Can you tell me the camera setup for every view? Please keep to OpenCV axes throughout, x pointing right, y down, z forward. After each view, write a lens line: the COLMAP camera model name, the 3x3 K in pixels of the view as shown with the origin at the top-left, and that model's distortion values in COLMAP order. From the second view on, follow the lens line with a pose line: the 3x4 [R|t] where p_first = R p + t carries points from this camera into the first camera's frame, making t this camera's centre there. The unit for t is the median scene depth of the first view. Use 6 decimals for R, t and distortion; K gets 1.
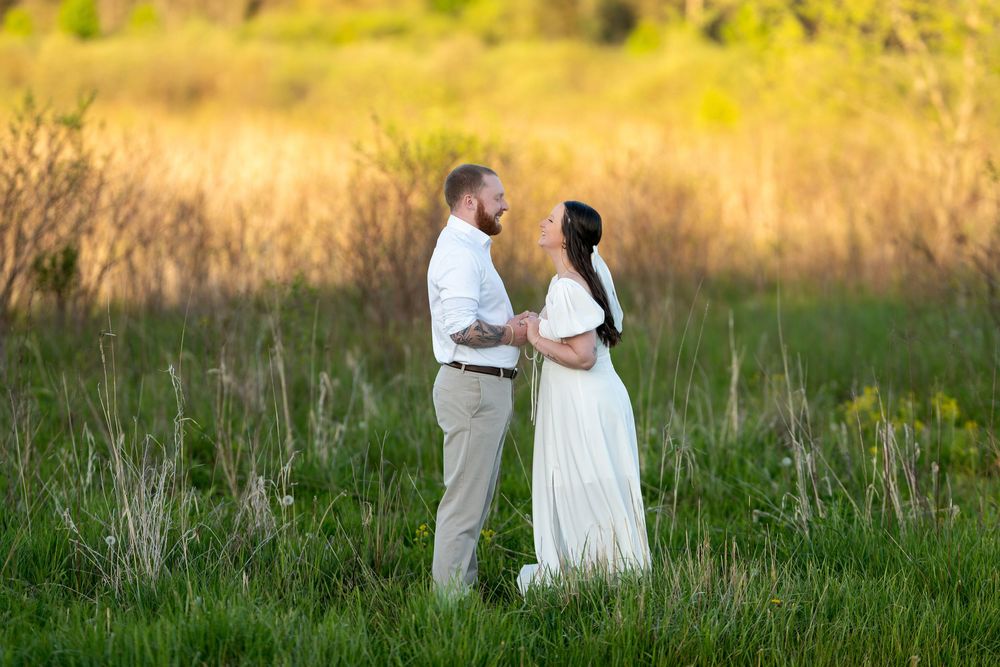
lens RADIAL K [[3816.4, 0, 497.9], [0, 3816.4, 333.8], [0, 0, 1]] dist [0.305908, 0.000000]
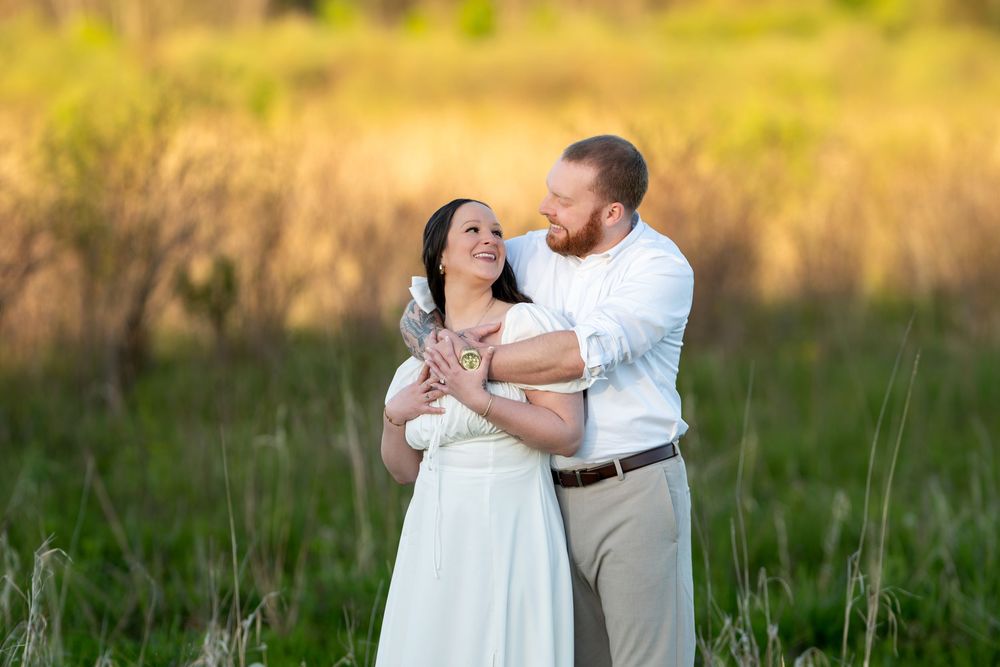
lens RADIAL K [[3816.4, 0, 494.2], [0, 3816.4, 329.5], [0, 0, 1]] dist [0.305908, 0.000000]
pose [[0.993944, -0.007341, -0.109639, 0.052272], [0.007190, 0.999973, -0.001776, -0.011429], [0.109649, 0.000977, 0.993970, 0.358289]]
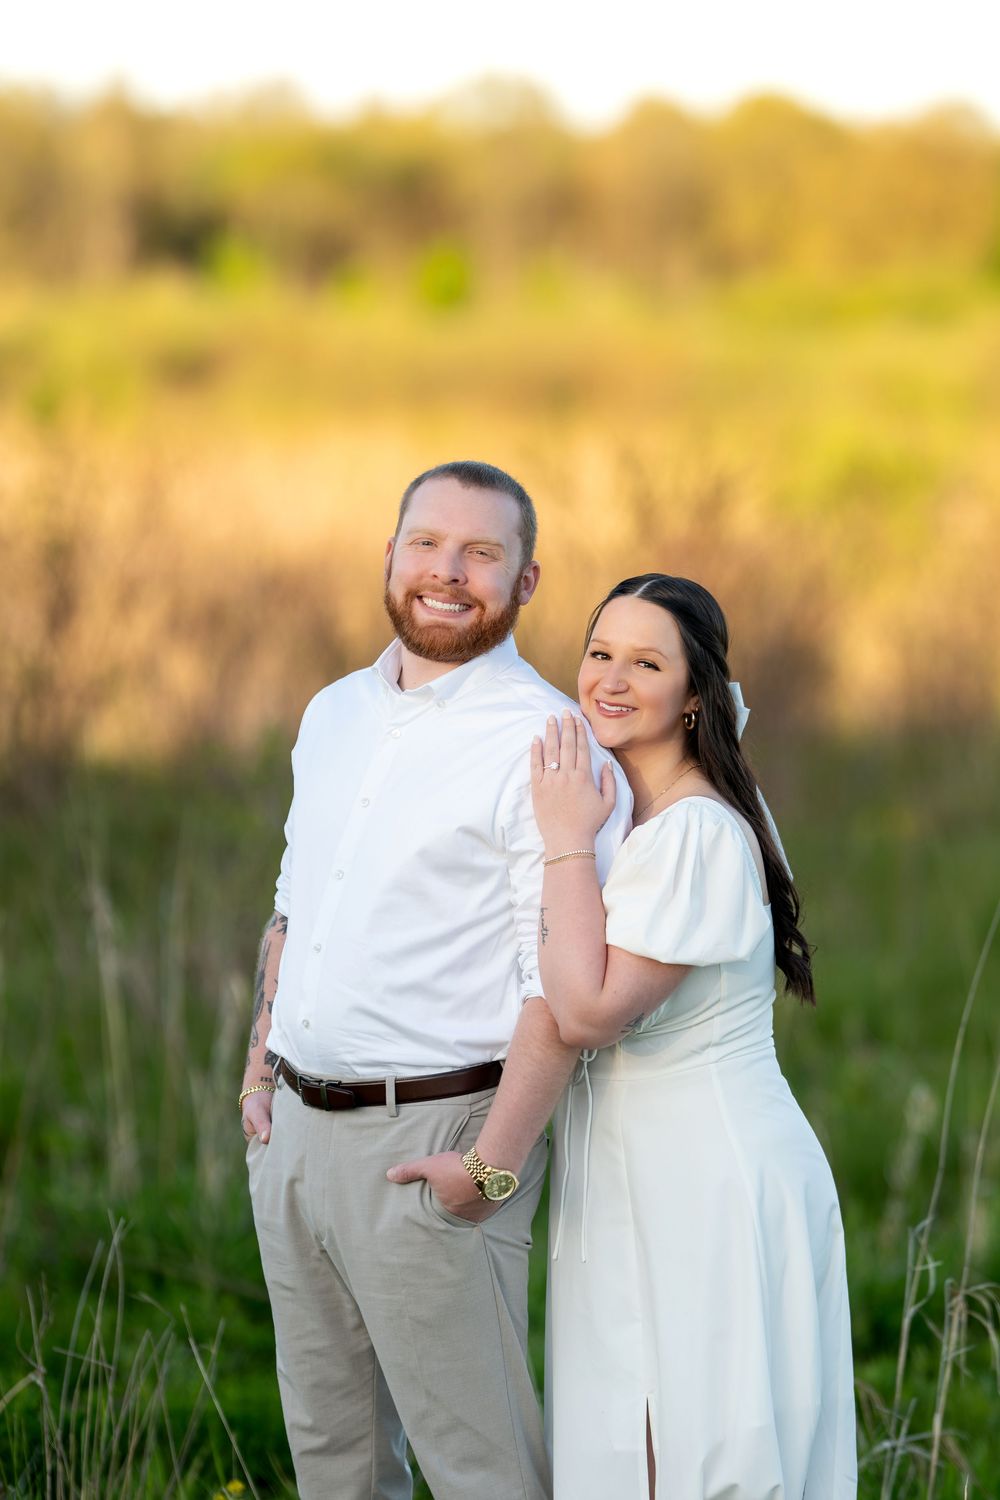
lens RADIAL K [[5724.6, 0, 506.3], [0, 5724.6, 744.0], [0, 0, 1]] dist [0.305908, 0.000000]
pose [[0.994568, 0.020457, -0.102063, 0.056565], [-0.020885, 0.999777, -0.003125, -0.016631], [0.101977, 0.005240, 0.994773, 0.445107]]
